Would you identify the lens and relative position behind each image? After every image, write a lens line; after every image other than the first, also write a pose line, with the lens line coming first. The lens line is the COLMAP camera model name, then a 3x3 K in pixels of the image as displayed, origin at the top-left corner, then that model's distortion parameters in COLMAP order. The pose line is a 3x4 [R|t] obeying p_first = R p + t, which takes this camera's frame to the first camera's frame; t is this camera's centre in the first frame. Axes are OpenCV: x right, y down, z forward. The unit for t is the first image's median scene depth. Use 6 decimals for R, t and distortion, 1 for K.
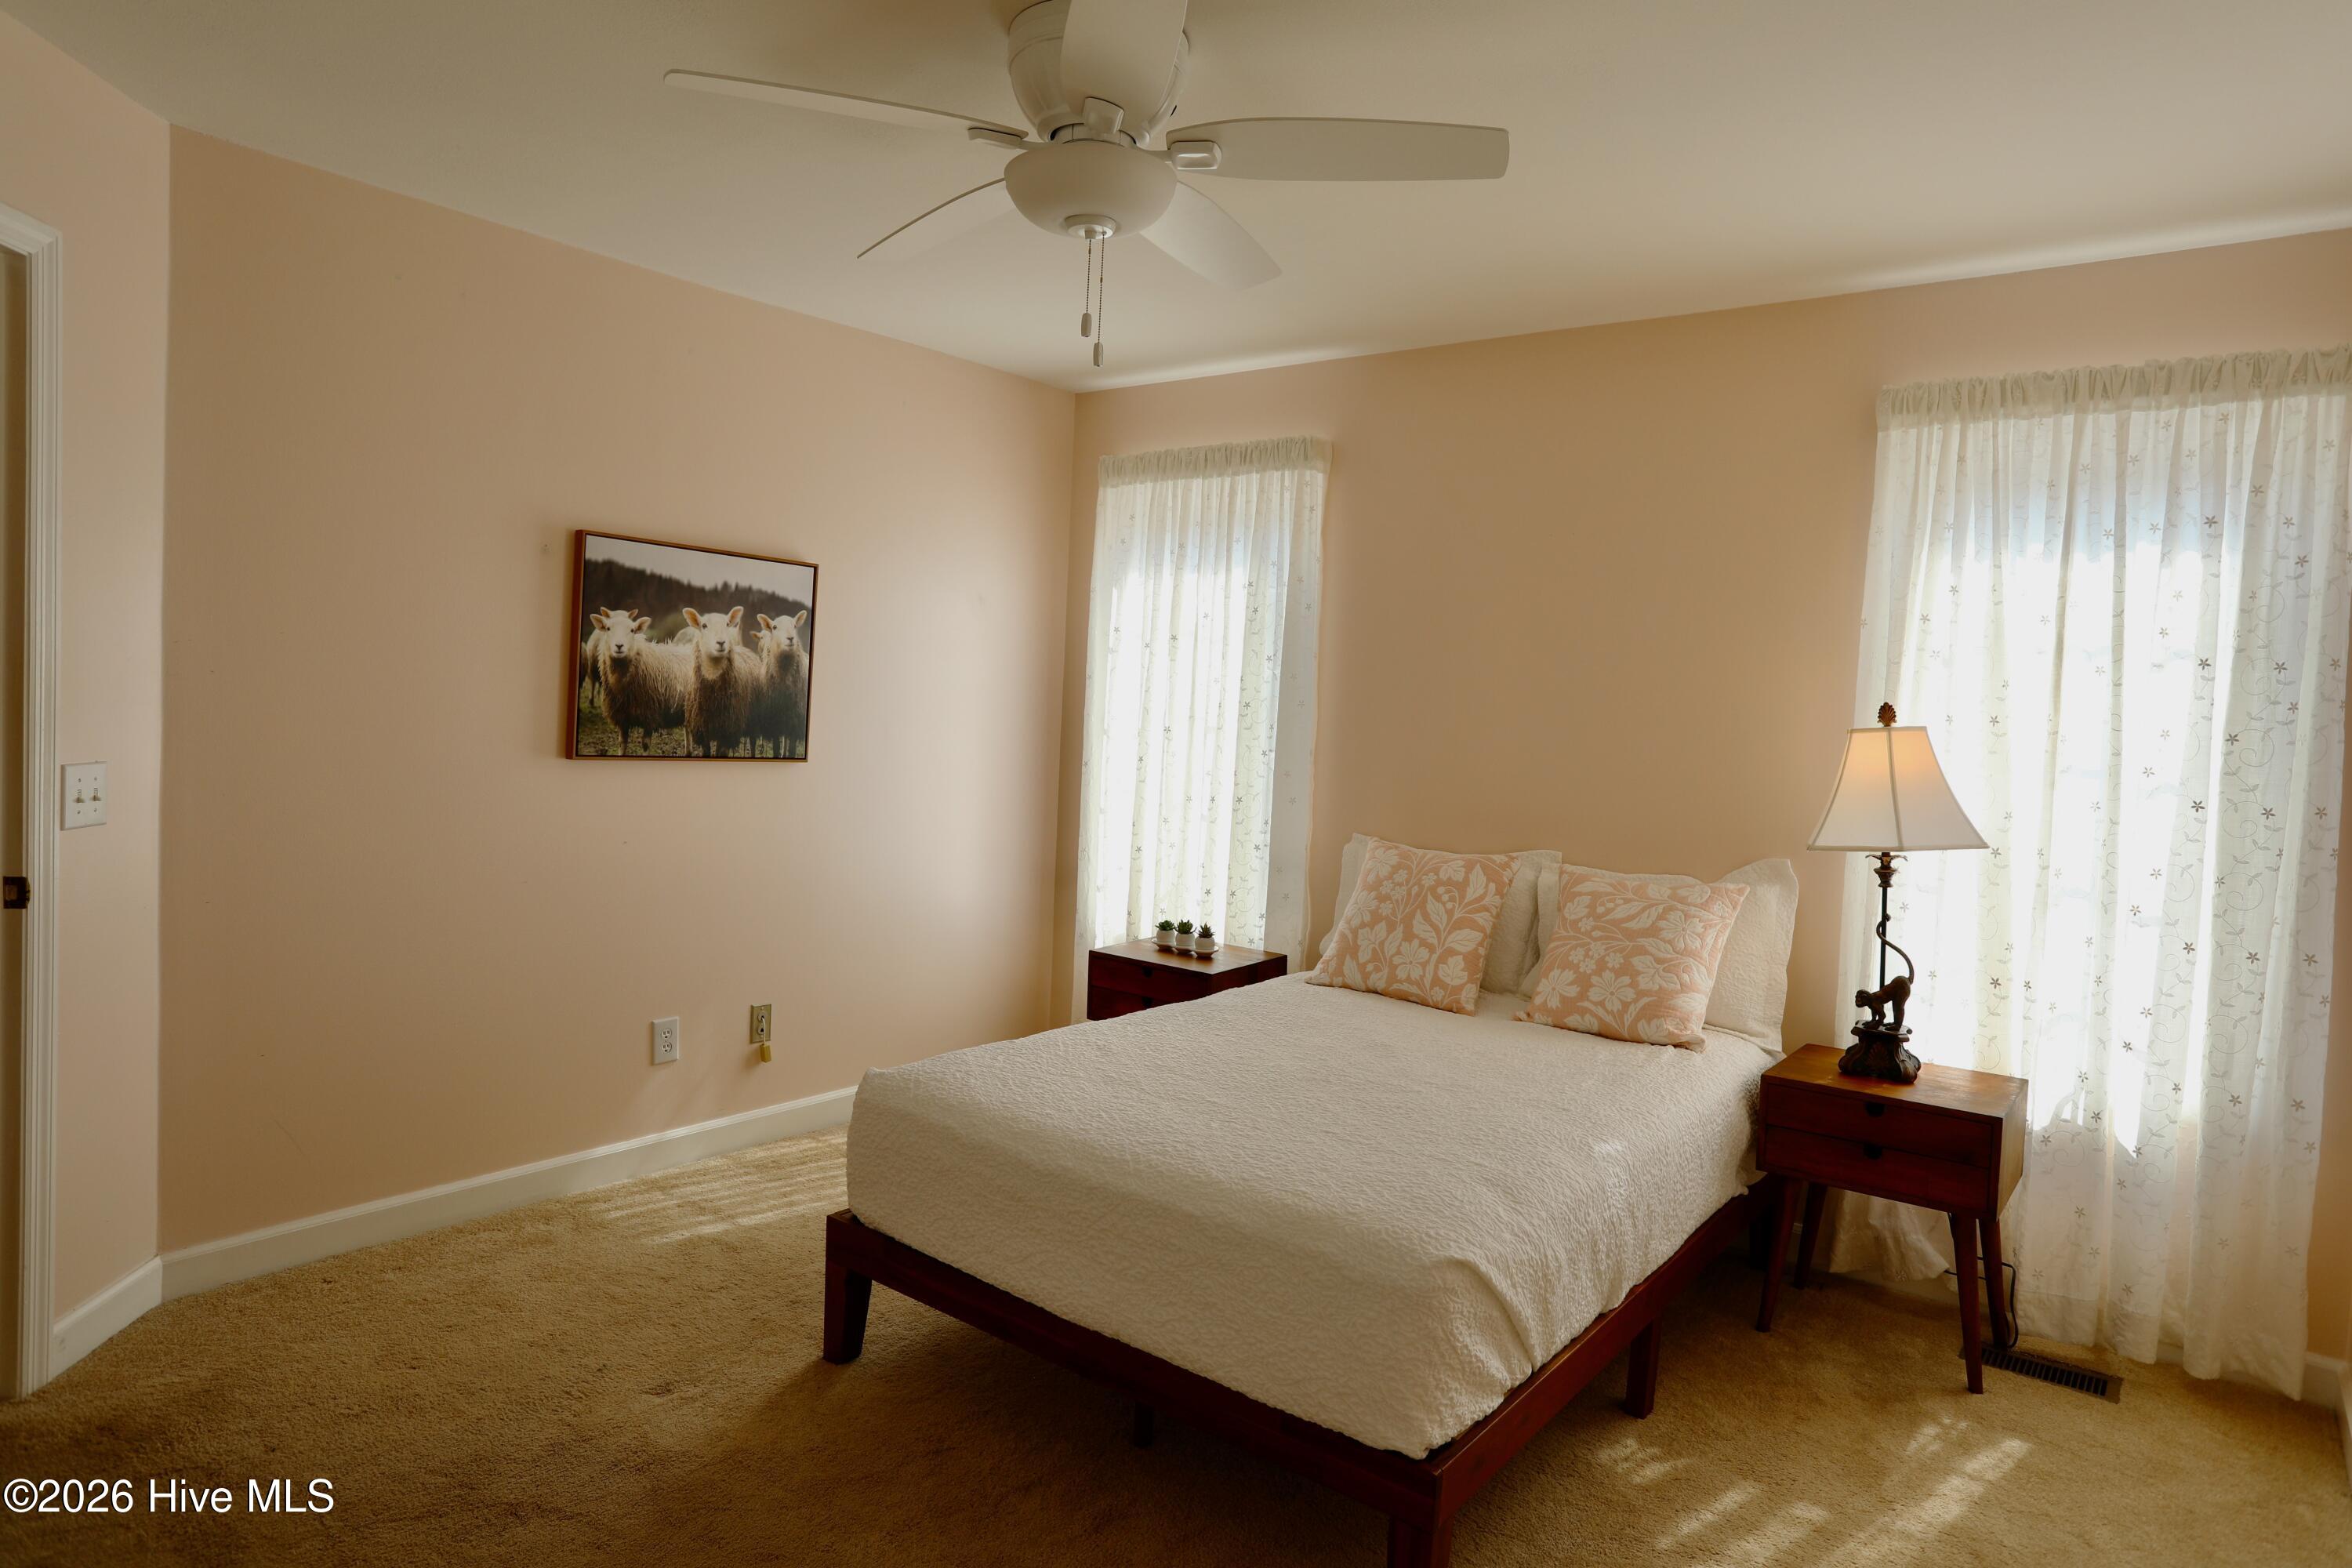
lens RADIAL K [[1366.8, 0, 1167.1], [0, 1366.8, 766.5], [0, 0, 1]] dist [-0.078640, 0.064837]
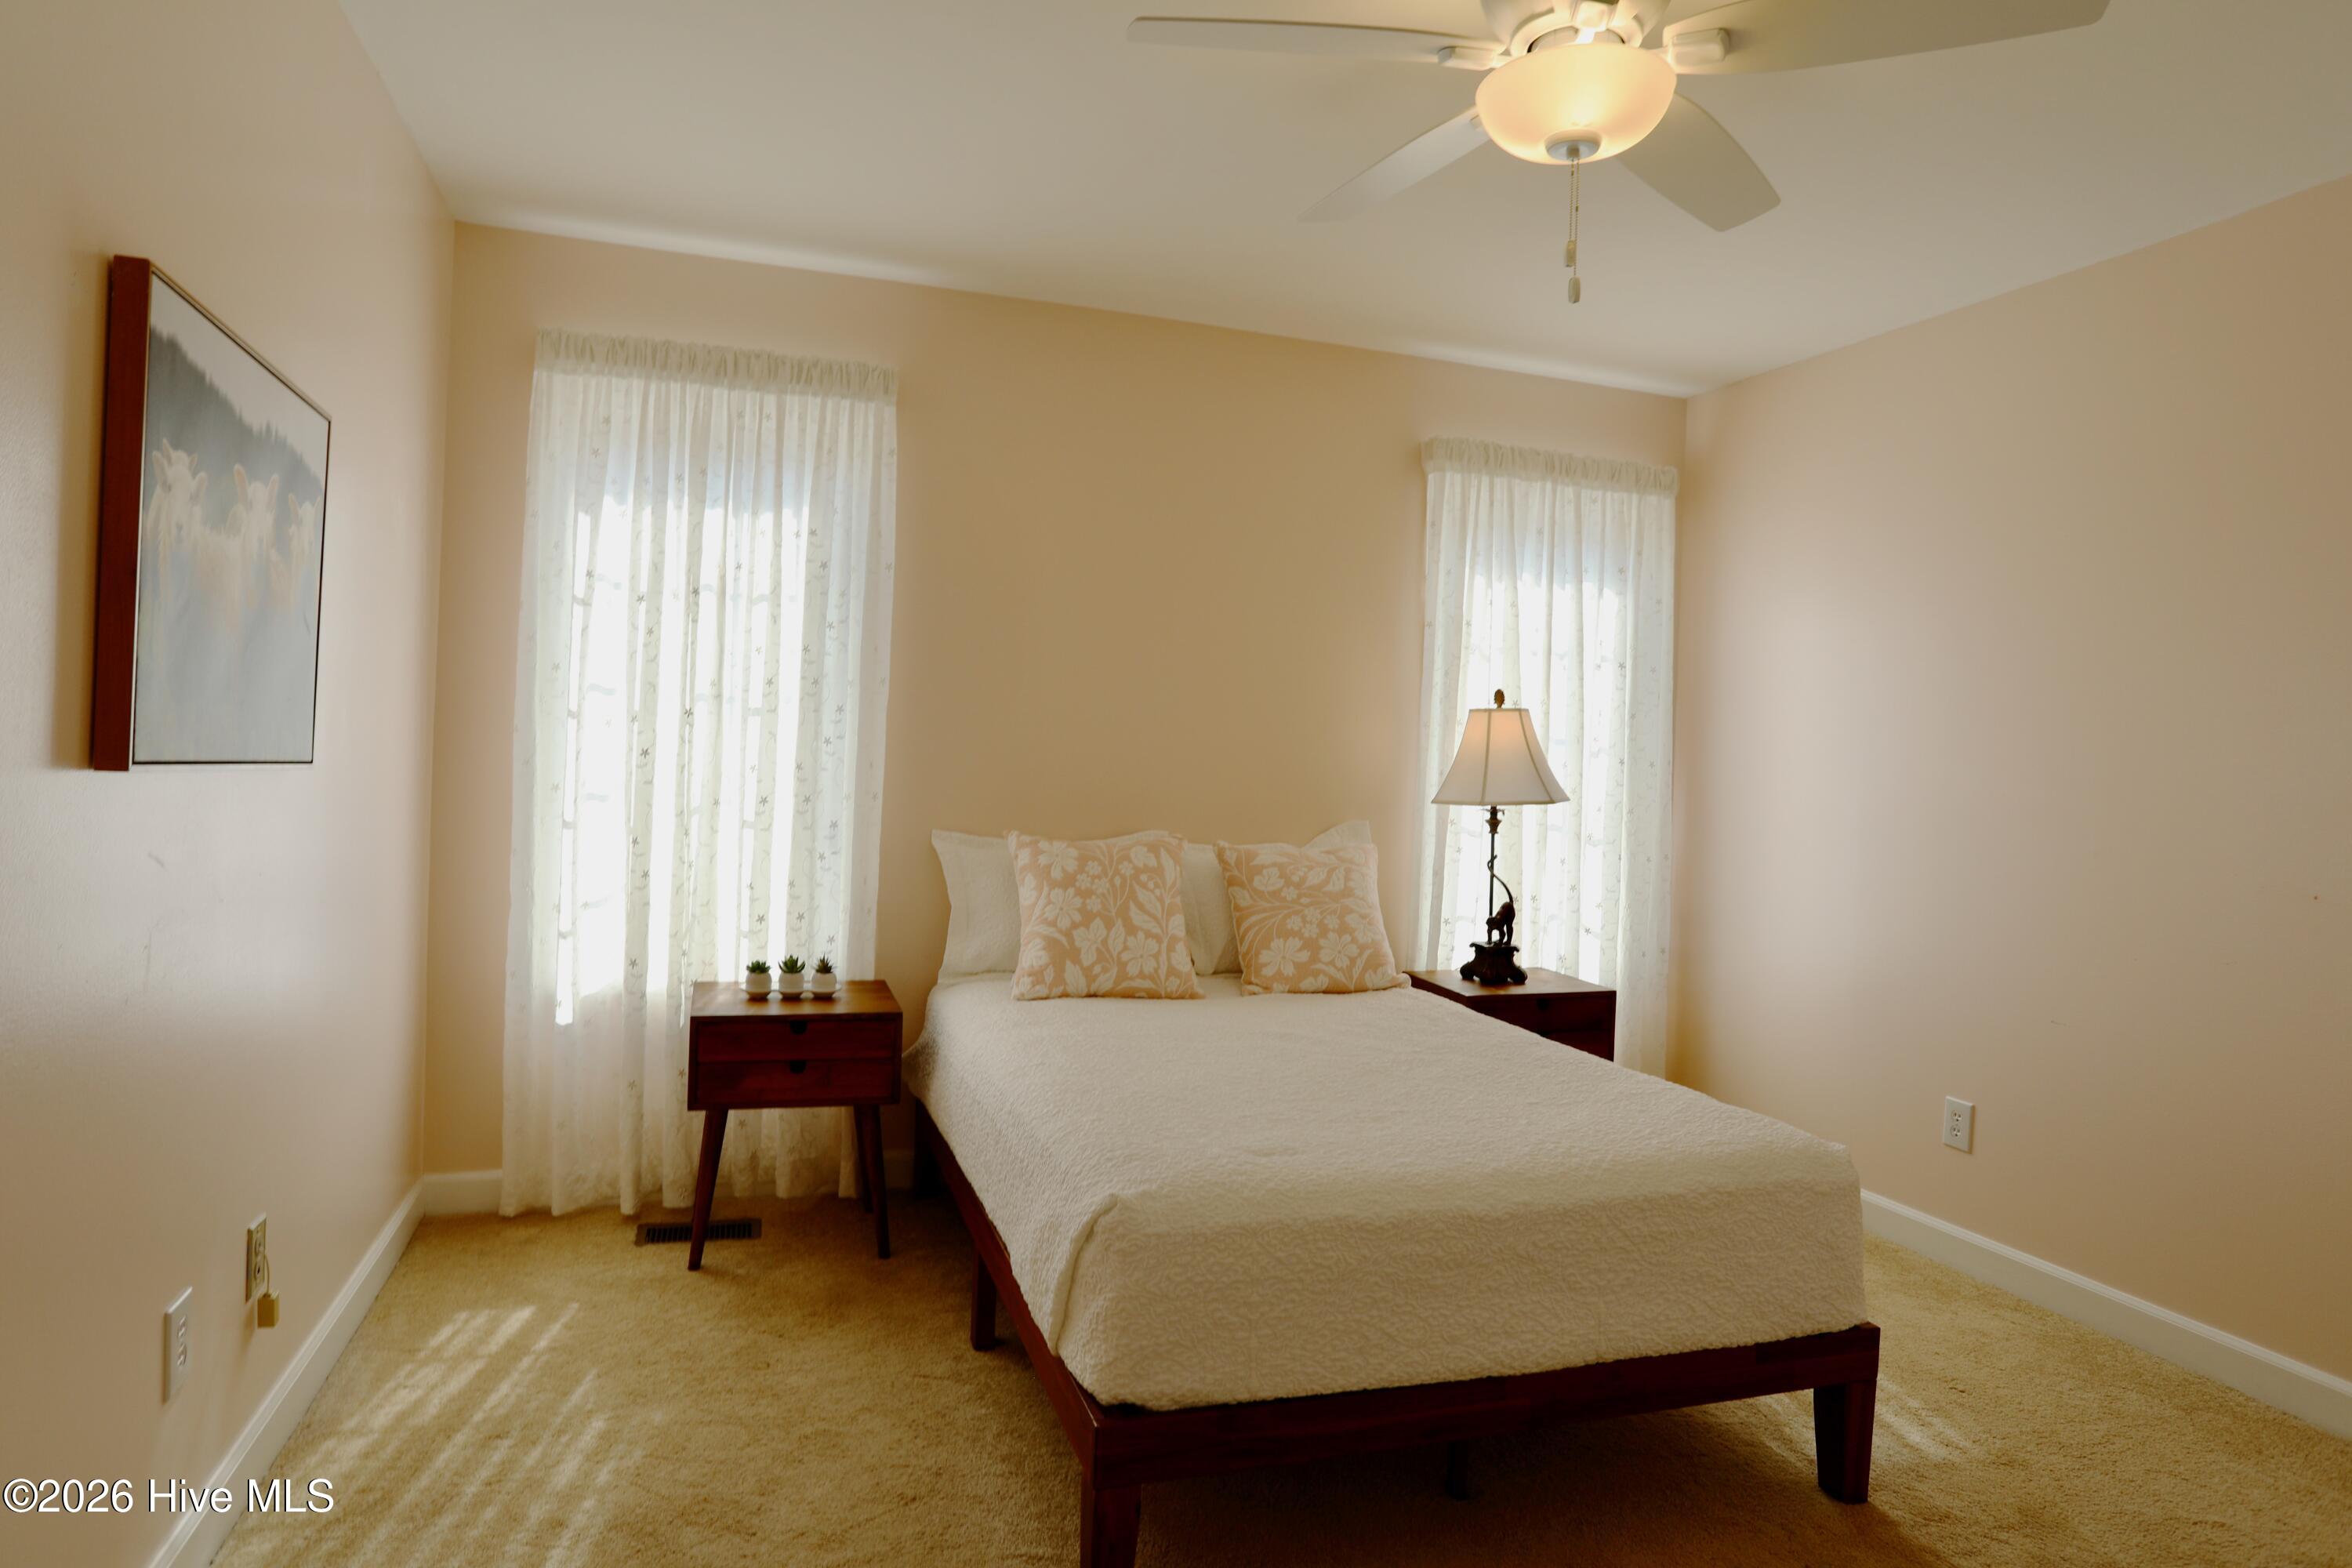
lens RADIAL K [[1366.8, 0, 1167.1], [0, 1366.8, 766.5], [0, 0, 1]] dist [-0.078640, 0.064837]
pose [[0.557441, -0.031055, 0.829636, -0.594830], [0.025992, 0.999463, 0.019948, -0.006593], [-0.829810, 0.010444, 0.557949, 0.453418]]
